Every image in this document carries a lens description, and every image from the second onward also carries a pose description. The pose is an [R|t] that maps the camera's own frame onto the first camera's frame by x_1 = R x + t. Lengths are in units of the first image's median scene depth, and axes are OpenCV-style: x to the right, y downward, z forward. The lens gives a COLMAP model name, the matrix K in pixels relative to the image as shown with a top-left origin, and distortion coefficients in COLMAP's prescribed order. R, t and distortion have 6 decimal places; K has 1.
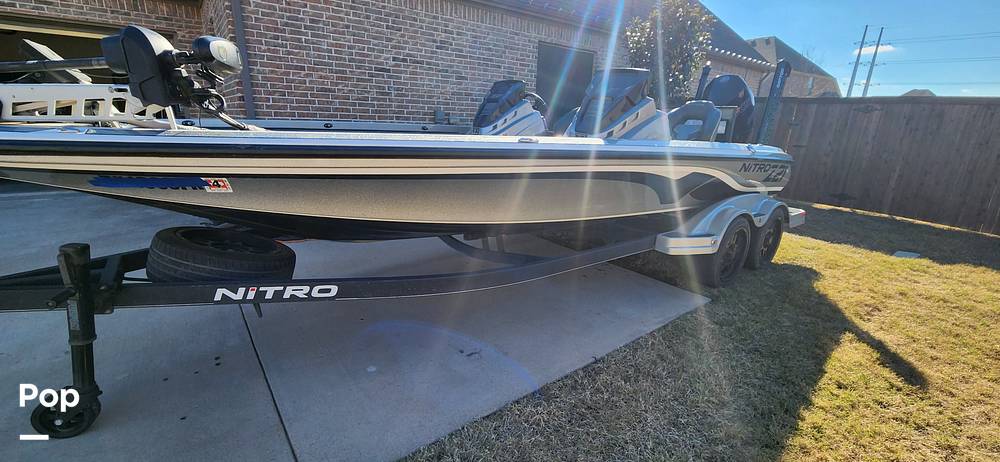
lens RADIAL K [[405.8, 0, 498.3], [0, 405.8, 234.3], [0, 0, 1]] dist [0.000810, -0.002838]
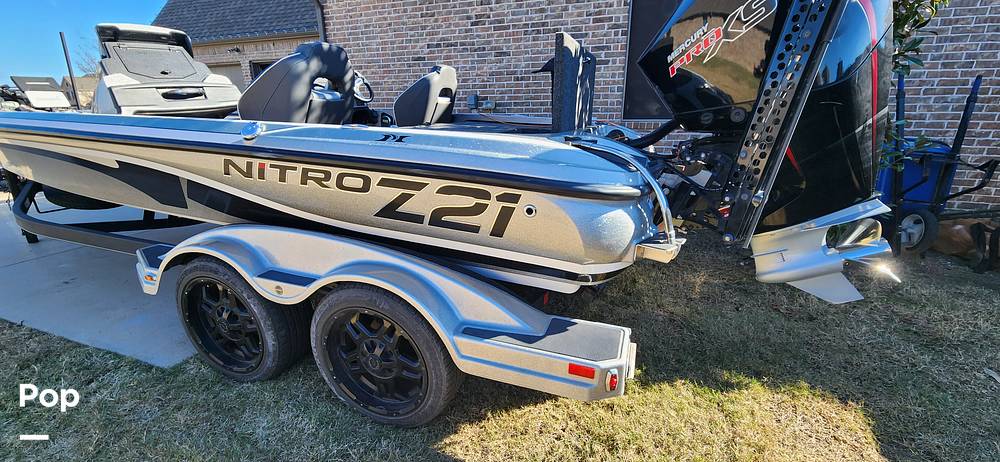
lens RADIAL K [[405.8, 0, 498.3], [0, 405.8, 234.3], [0, 0, 1]] dist [0.000810, -0.002838]
pose [[0.528927, 0.214707, -0.821059, 0.814031], [-0.208675, 0.970669, 0.119402, -0.143209], [0.822613, 0.108179, 0.558217, 0.671278]]
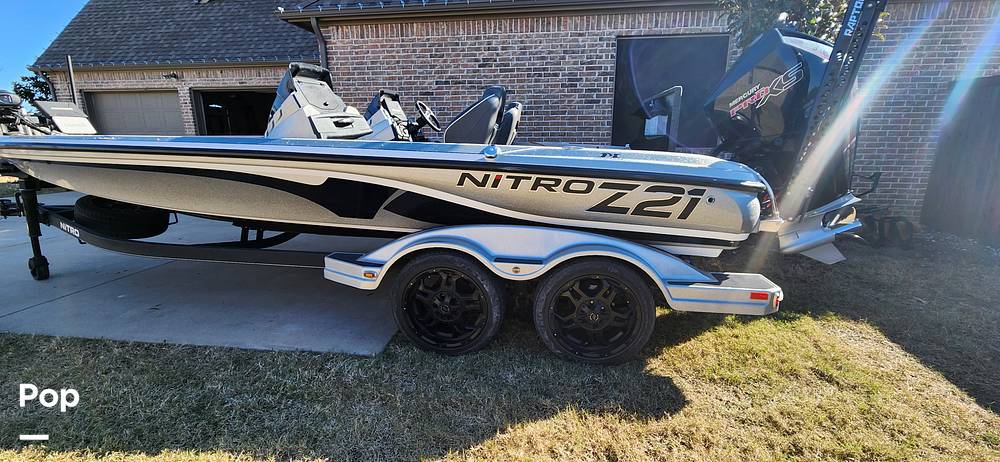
lens RADIAL K [[405.8, 0, 498.3], [0, 405.8, 234.3], [0, 0, 1]] dist [0.000810, -0.002838]
pose [[0.703553, 0.126581, -0.699279, 0.744472], [-0.169710, 0.985464, 0.007638, -0.060791], [0.690081, 0.113301, 0.714808, 0.386814]]
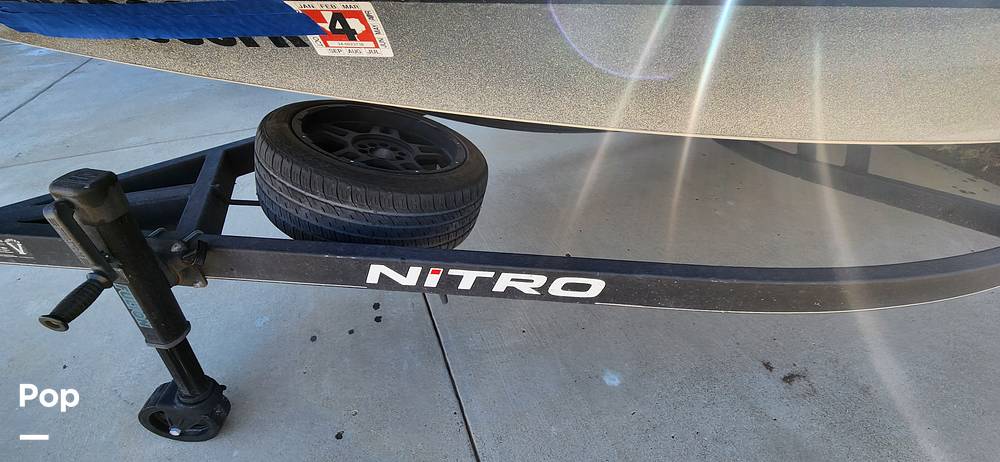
lens RADIAL K [[405.8, 0, 498.3], [0, 405.8, 234.3], [0, 0, 1]] dist [0.000810, -0.002838]
pose [[0.954066, 0.145823, -0.261715, -0.154220], [-0.039438, 0.927079, 0.372787, -0.030865], [0.296991, -0.345342, 0.890245, 0.227213]]
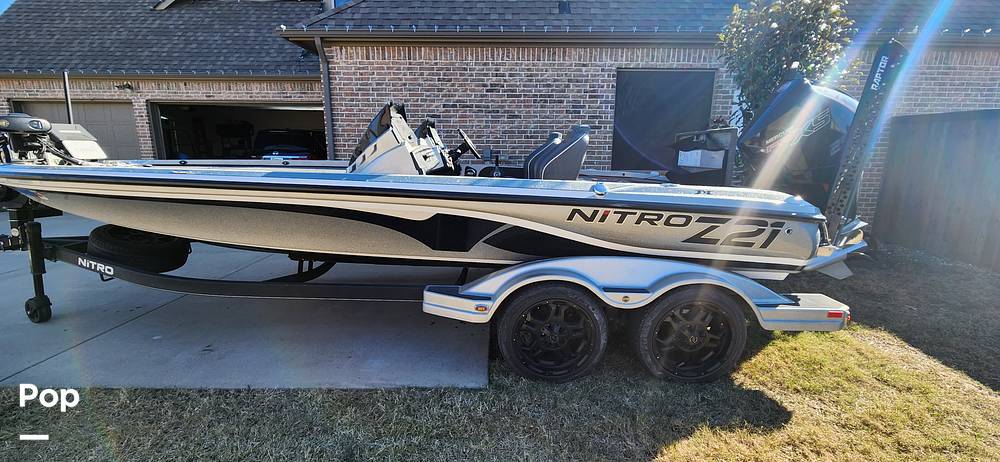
lens RADIAL K [[405.8, 0, 498.3], [0, 405.8, 234.3], [0, 0, 1]] dist [0.000810, -0.002838]
pose [[0.790815, 0.092627, -0.605006, 0.619134], [-0.149027, 0.987874, -0.043552, -0.054358], [0.593635, 0.124603, 0.795029, 0.248682]]
